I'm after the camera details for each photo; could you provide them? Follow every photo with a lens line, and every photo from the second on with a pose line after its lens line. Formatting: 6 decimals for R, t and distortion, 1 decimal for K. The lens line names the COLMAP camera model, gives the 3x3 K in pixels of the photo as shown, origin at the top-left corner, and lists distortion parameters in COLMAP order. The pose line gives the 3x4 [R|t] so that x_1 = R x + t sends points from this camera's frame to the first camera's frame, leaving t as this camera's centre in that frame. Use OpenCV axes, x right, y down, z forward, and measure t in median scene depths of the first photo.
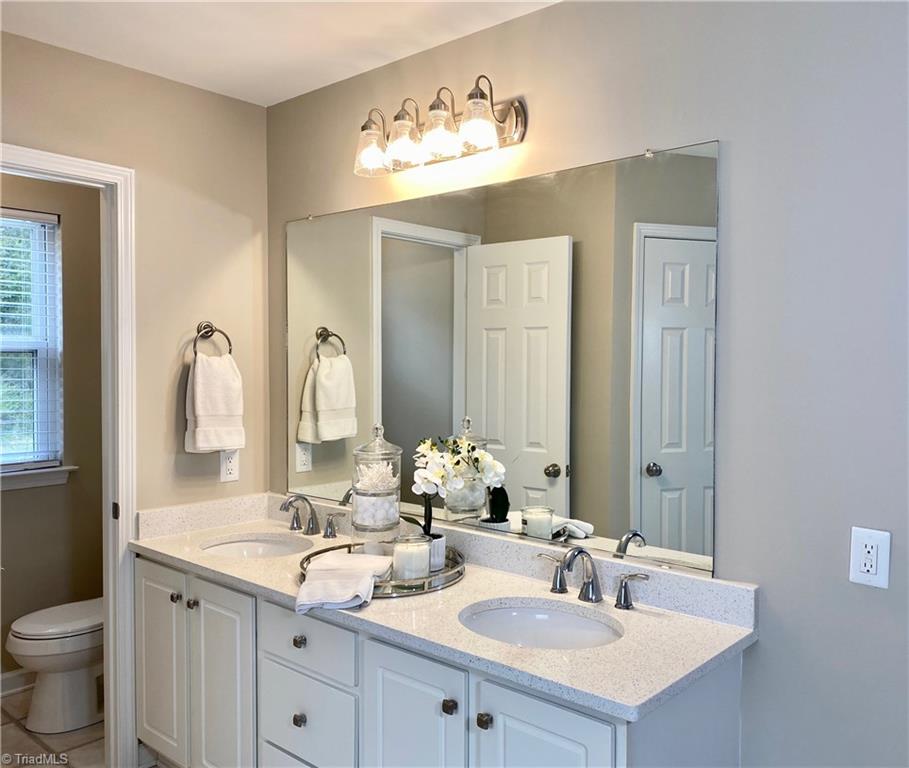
lens RADIAL K [[795.9, 0, 454.5], [0, 795.9, 384.0], [0, 0, 1]] dist [0.125826, -0.135354]
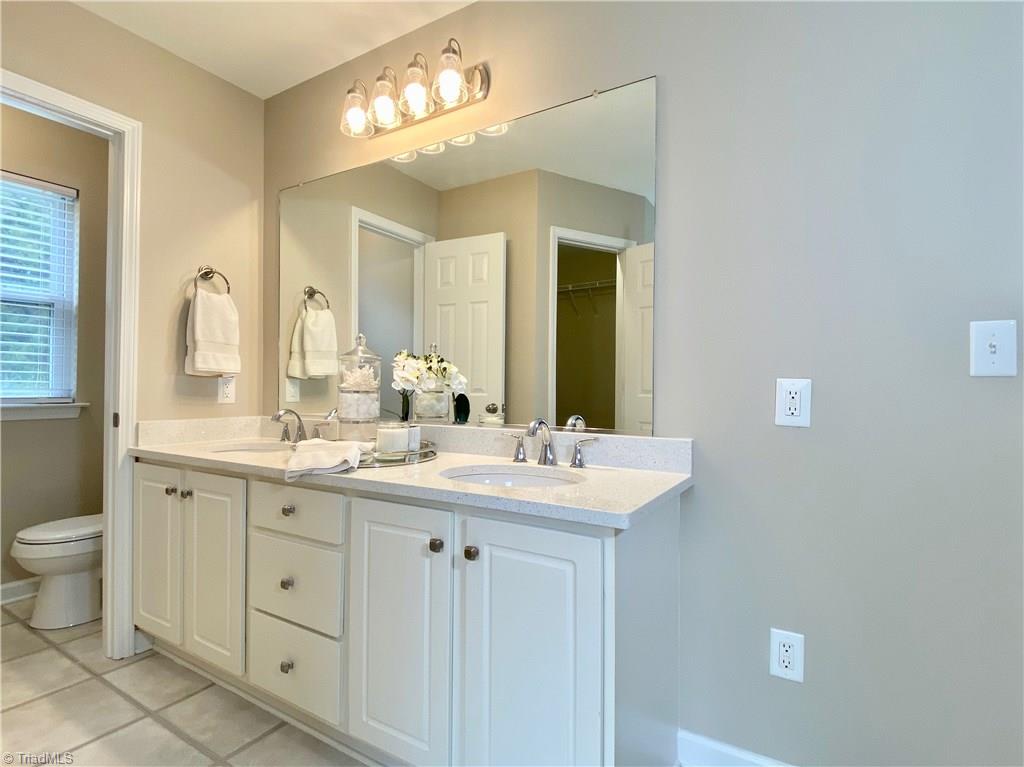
lens RADIAL K [[536.7, 0, 484.7], [0, 536.7, 385.3], [0, 0, 1]] dist [0.065183, -0.041478]
pose [[0.987659, 0.008629, 0.156384, -0.035027], [-0.003364, 0.999420, -0.033900, 0.132018], [-0.156586, 0.032956, 0.987114, 0.175048]]
